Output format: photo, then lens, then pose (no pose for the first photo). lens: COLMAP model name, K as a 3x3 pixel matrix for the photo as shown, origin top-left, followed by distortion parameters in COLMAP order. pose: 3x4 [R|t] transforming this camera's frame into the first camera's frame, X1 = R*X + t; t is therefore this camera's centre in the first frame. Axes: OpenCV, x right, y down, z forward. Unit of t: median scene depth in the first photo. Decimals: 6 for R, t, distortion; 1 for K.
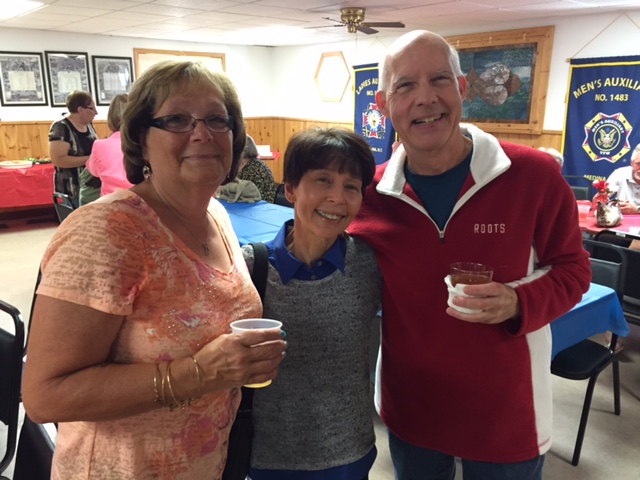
lens RADIAL K [[540.9, 0, 320.0], [0, 540.9, 240.0], [0, 0, 1]] dist [-0.001332, -0.007698]
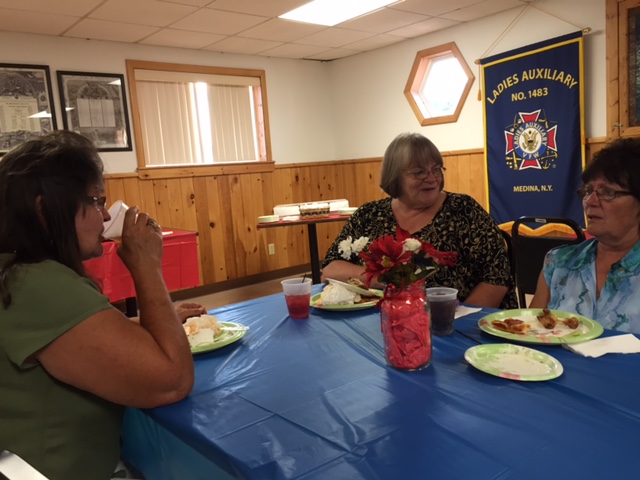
lens RADIAL K [[540.9, 0, 320.0], [0, 540.9, 240.0], [0, 0, 1]] dist [-0.001332, -0.007698]
pose [[0.996924, -0.077500, -0.011640, -0.132406], [0.075348, 0.988705, -0.129557, -0.052707], [0.021549, 0.128282, 0.991504, 0.418637]]
